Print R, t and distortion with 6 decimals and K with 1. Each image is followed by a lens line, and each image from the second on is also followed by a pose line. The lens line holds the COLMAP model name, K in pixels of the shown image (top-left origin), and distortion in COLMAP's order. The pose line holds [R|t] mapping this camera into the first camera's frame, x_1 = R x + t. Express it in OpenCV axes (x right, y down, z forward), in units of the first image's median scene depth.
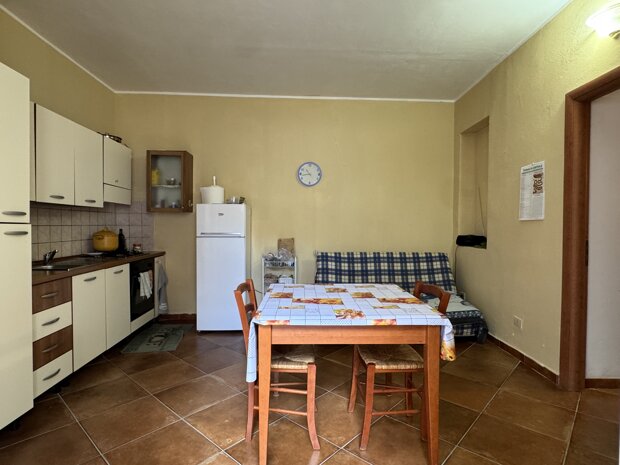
lens RADIAL K [[340.8, 0, 309.5], [0, 340.8, 232.2], [0, 0, 1]] dist [-0.004328, 0.000076]
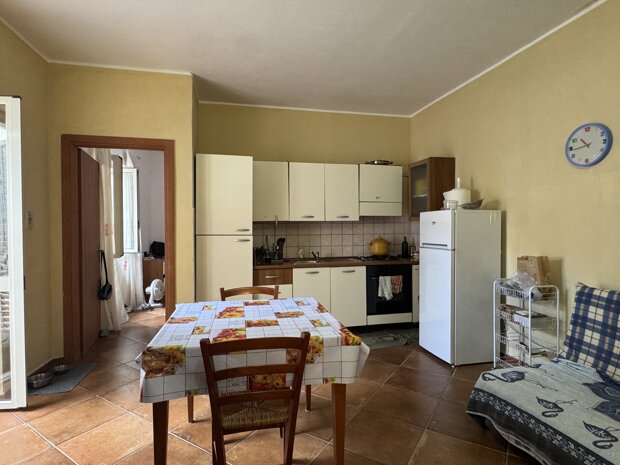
lens RADIAL K [[340.8, 0, 310.8], [0, 340.8, 233.7], [0, 0, 1]] dist [-0.004328, 0.000076]
pose [[0.173685, 0.008842, -0.984762, 0.581593], [-0.011875, 0.999906, 0.006883, -0.027877], [0.984730, 0.010499, 0.173774, 0.557492]]
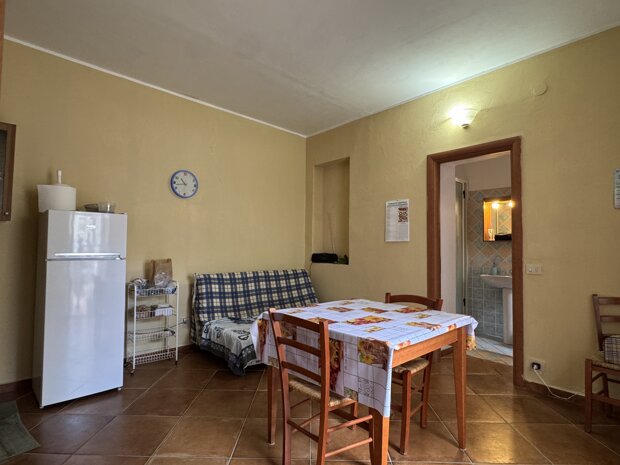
lens RADIAL K [[340.8, 0, 309.0], [0, 340.8, 231.6], [0, 0, 1]] dist [-0.004328, 0.000076]
pose [[0.746461, 0.033898, 0.664565, -0.409034], [0.004325, 0.998433, -0.055785, -0.000977], [-0.665415, 0.044515, 0.745145, 0.188603]]
